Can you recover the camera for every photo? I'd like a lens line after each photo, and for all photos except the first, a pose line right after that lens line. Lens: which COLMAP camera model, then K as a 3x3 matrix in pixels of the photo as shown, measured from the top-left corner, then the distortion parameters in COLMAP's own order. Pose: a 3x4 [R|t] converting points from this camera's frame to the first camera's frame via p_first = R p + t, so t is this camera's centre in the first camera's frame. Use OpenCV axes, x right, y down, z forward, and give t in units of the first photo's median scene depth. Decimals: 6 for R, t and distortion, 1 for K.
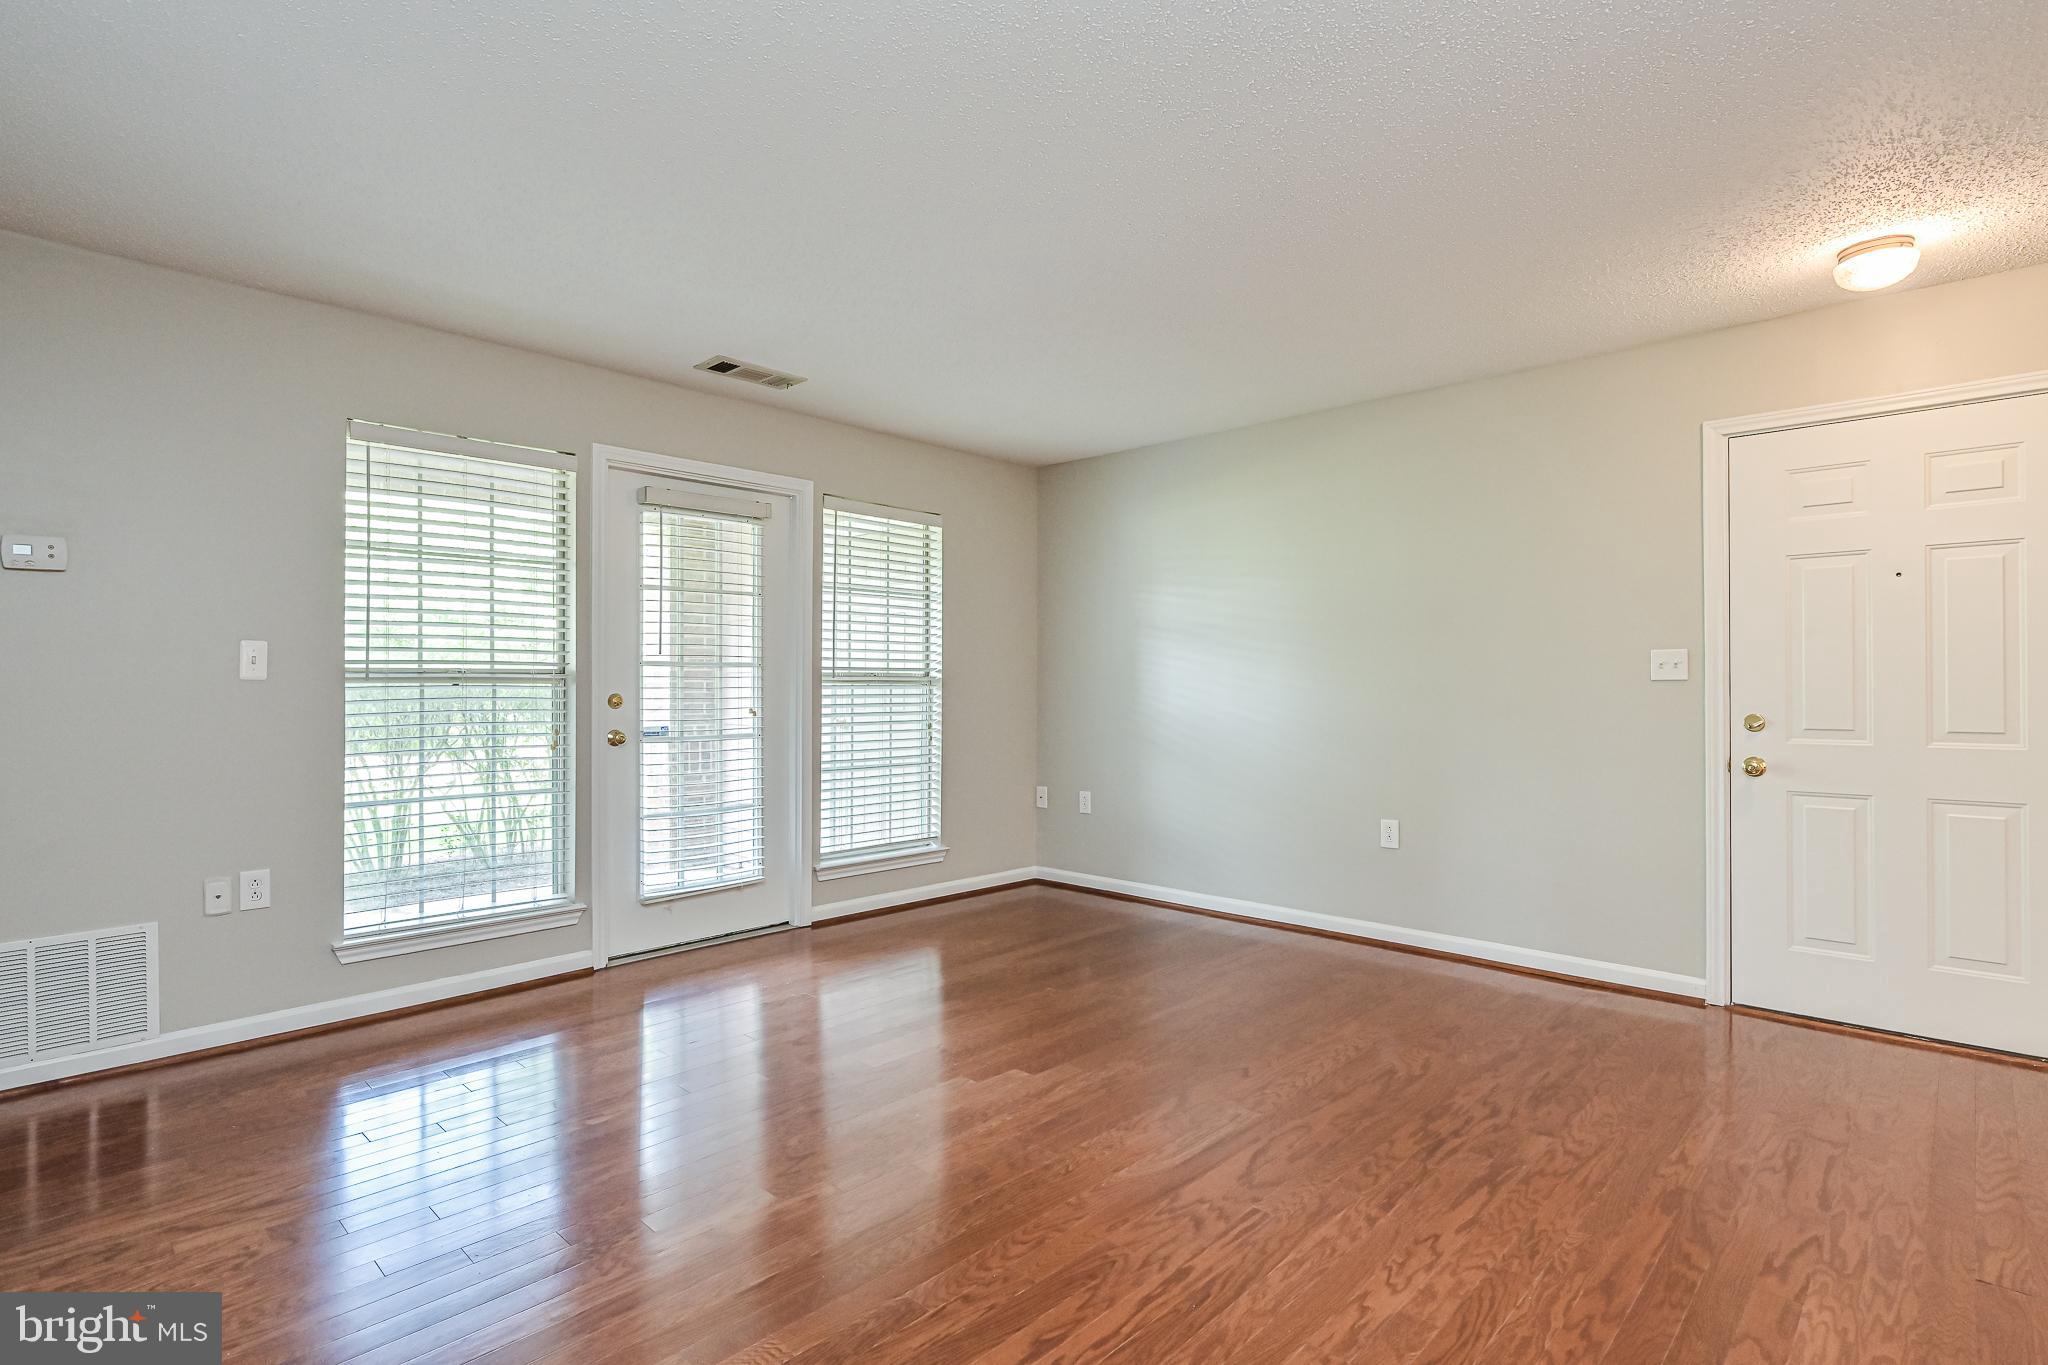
lens RADIAL K [[995.5, 0, 1027.6], [0, 995.5, 682.4], [0, 0, 1]] dist [0.000969, 0.000289]
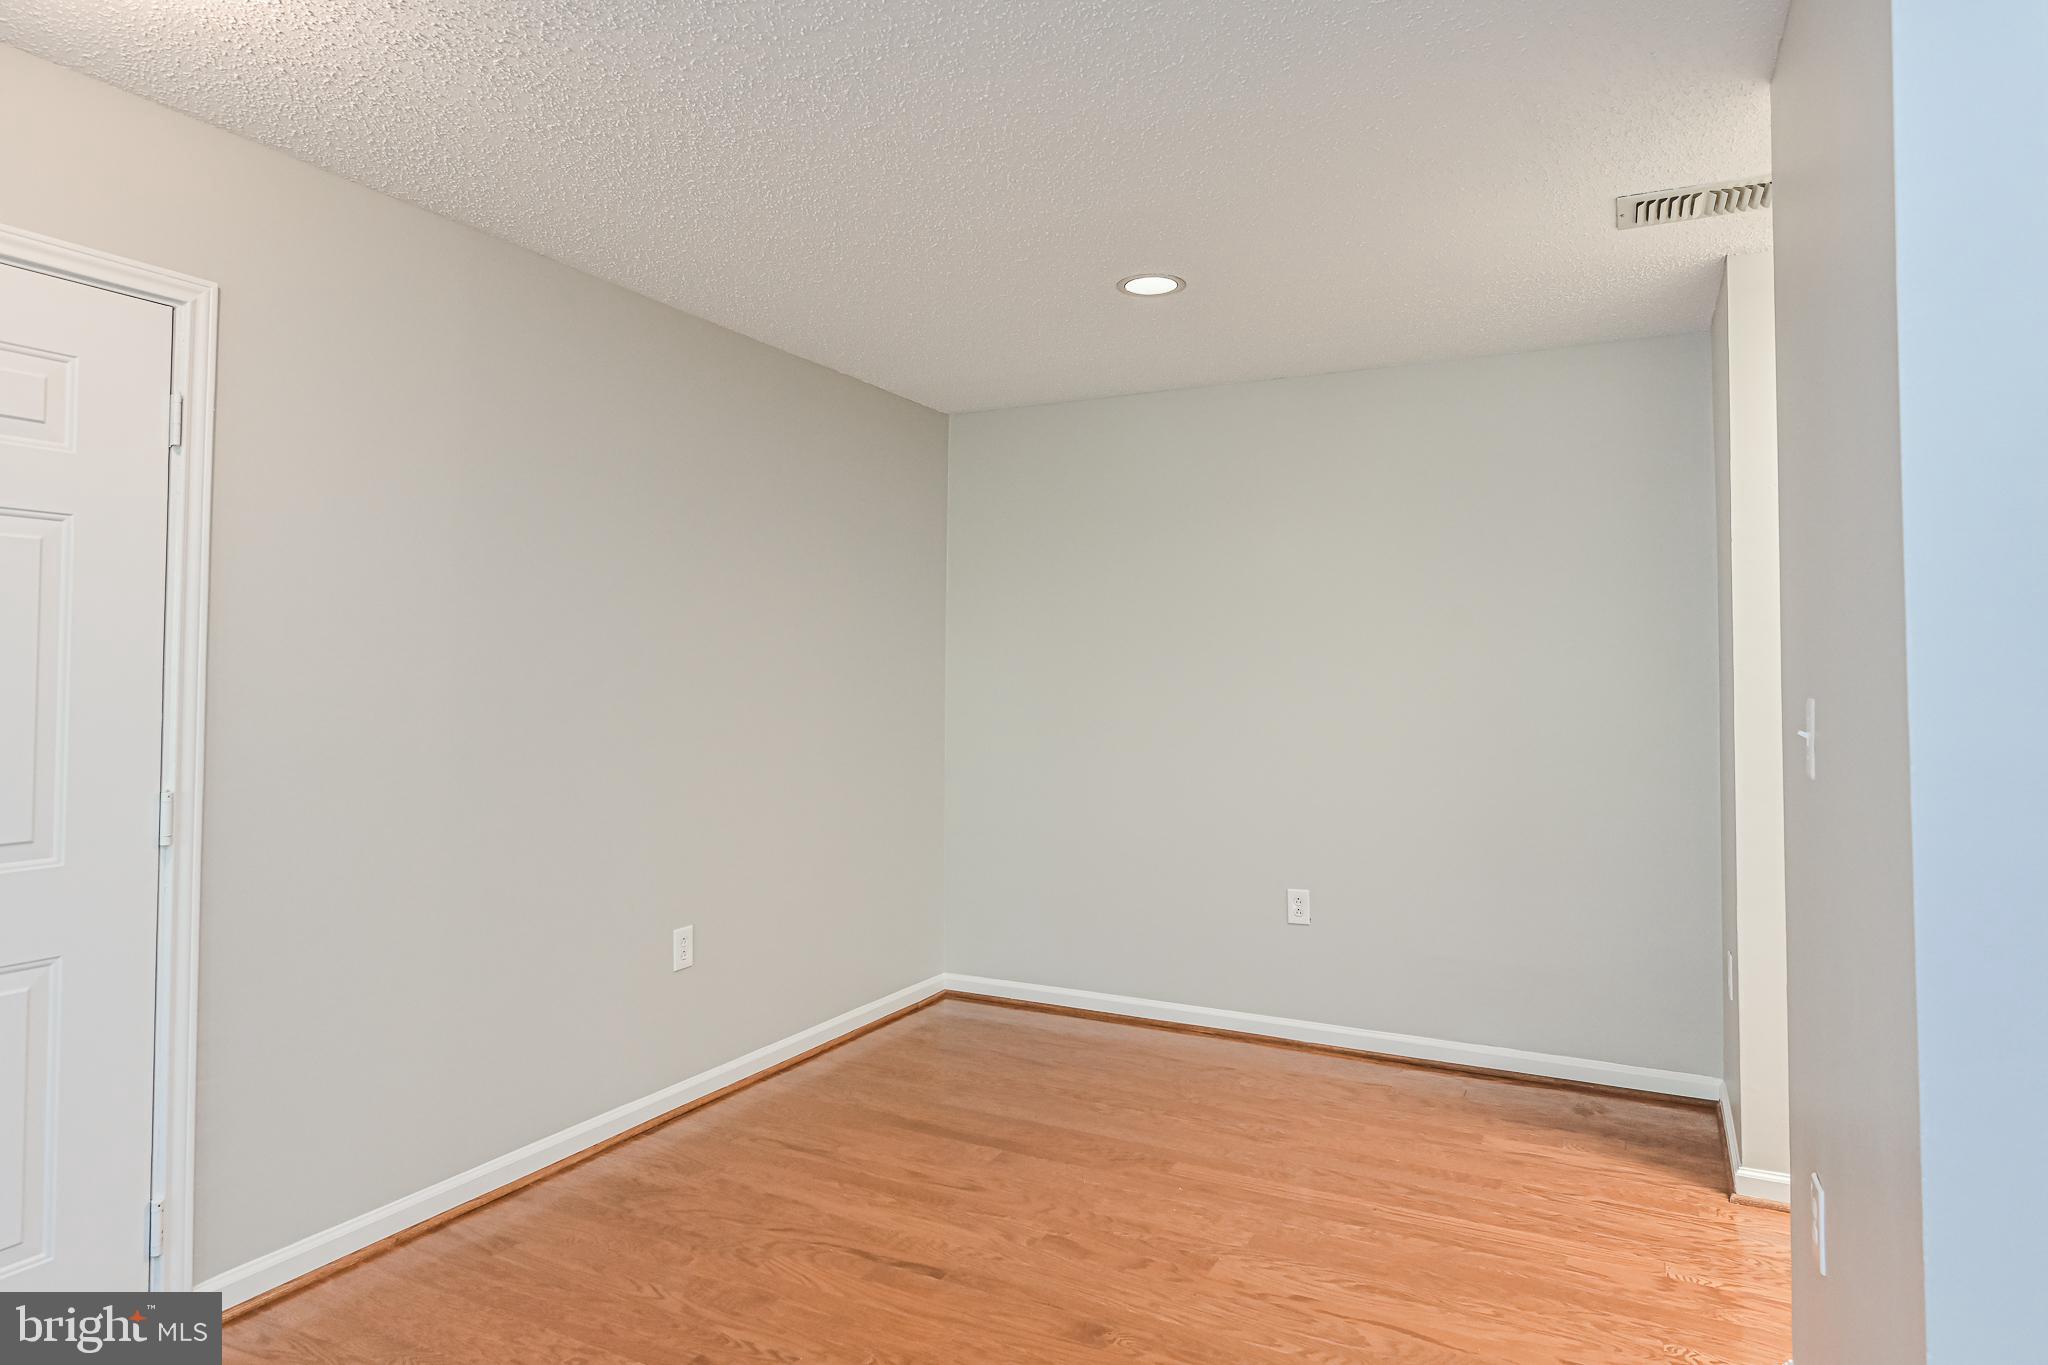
lens RADIAL K [[1184.5, 0, 1022.6], [0, 1184.5, 641.2], [0, 0, 1]] dist [-0.001973, -0.000522]
pose [[-0.278984, 0.031108, 0.959792, 0.133966], [-0.007411, 0.999376, -0.034545, -0.041457], [-0.960267, -0.016751, -0.278579, 0.557107]]
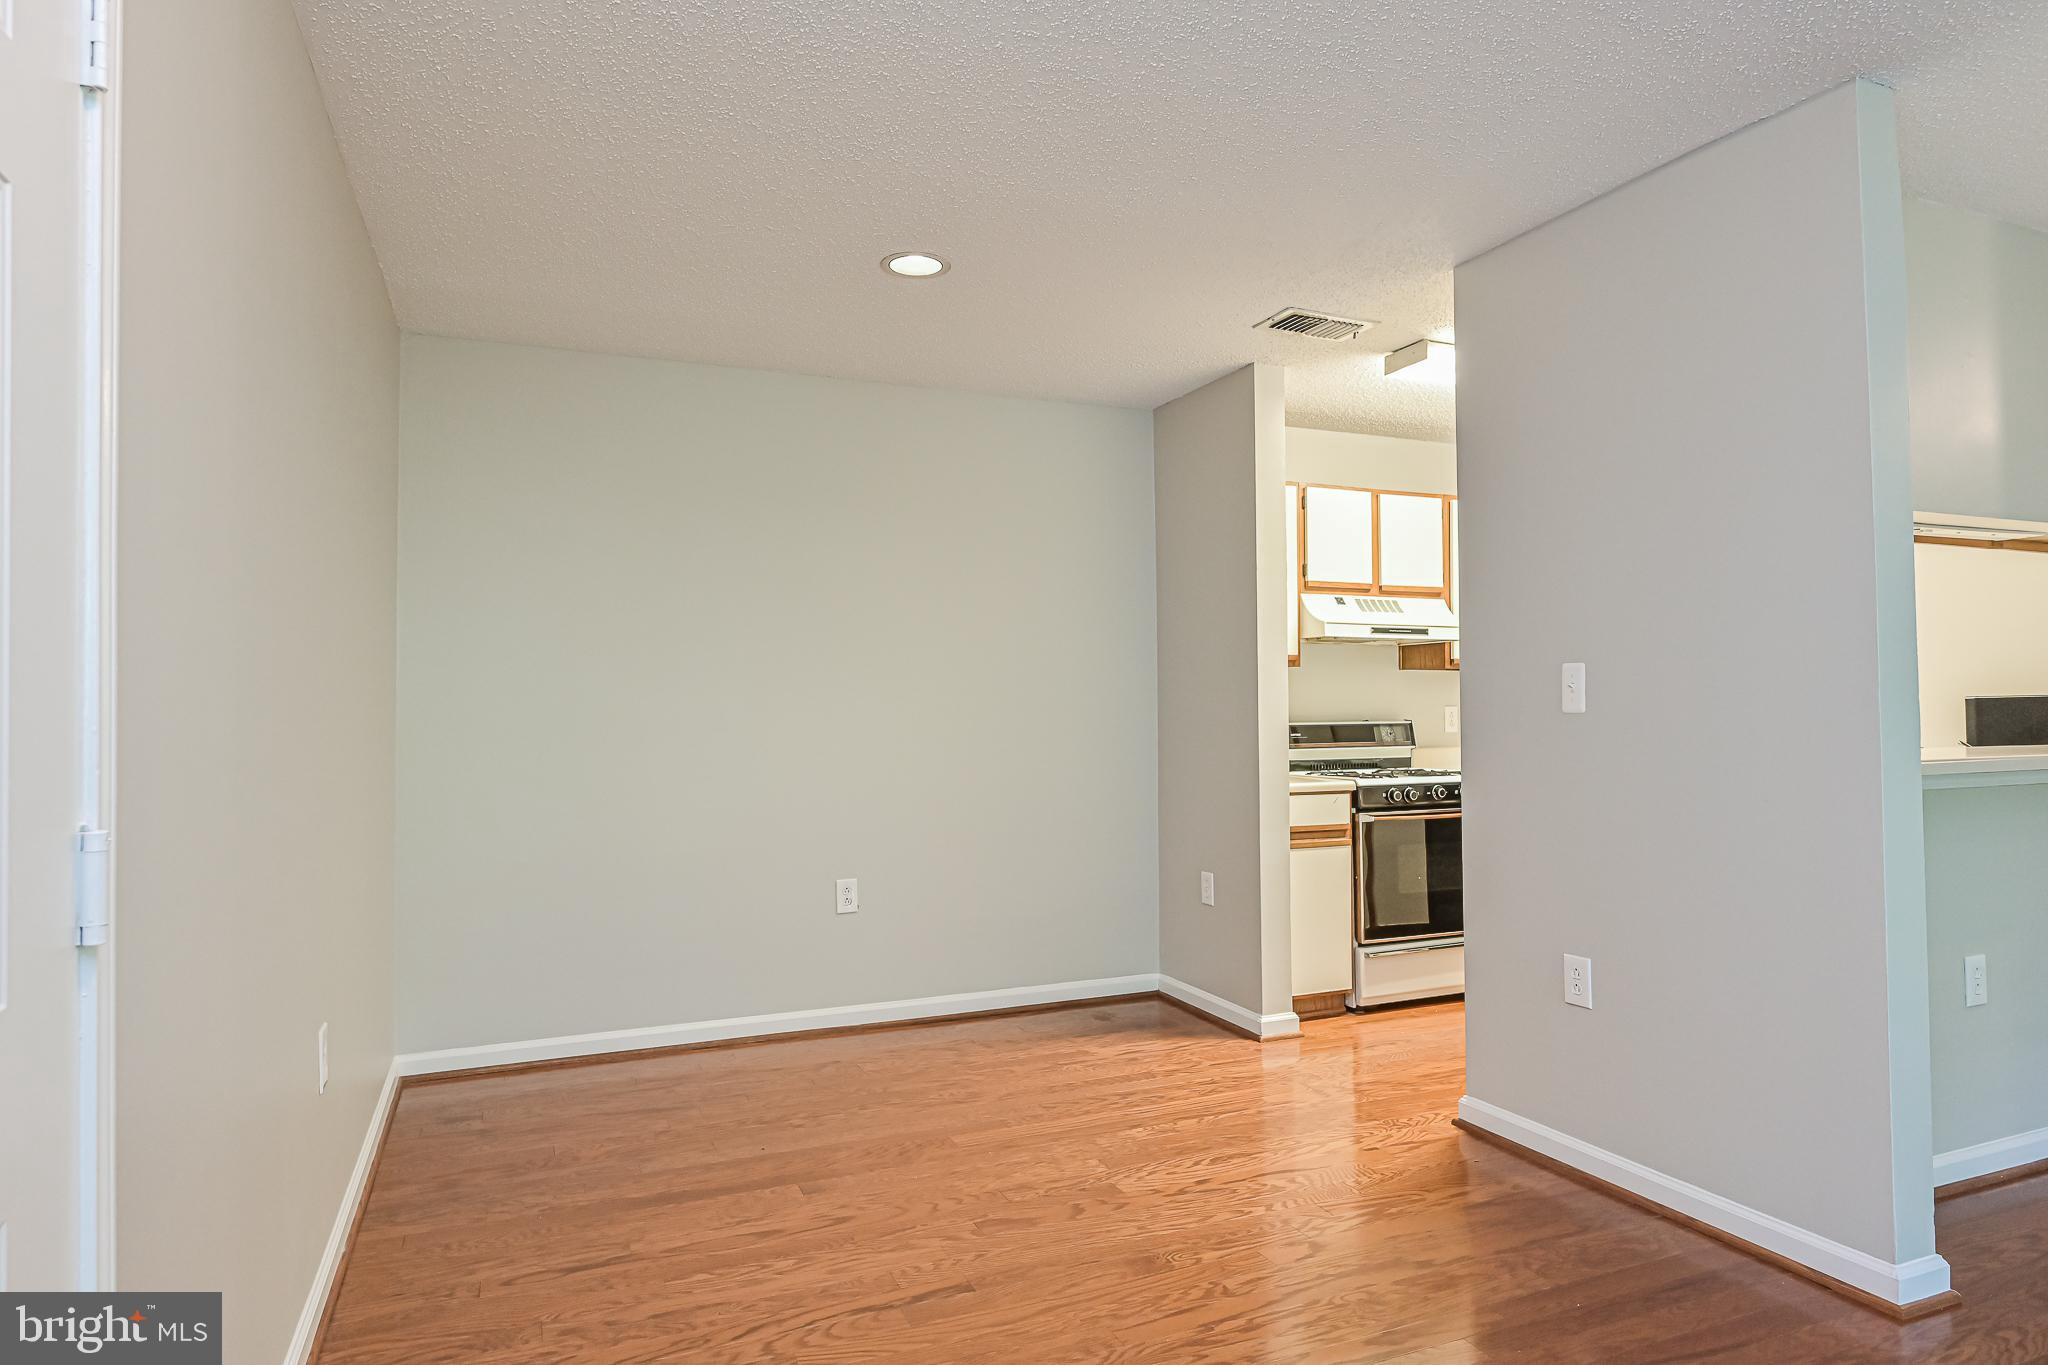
lens RADIAL K [[1183.1, 0, 1024.0], [0, 1183.1, 682.5], [0, 0, 1]] dist [-0.000442, 0.000686]
pose [[-0.917312, 0.016801, 0.397814, 0.557411], [0.007500, 0.999661, -0.024924, -0.005875], [-0.398098, -0.019880, -0.917127, 1.014955]]
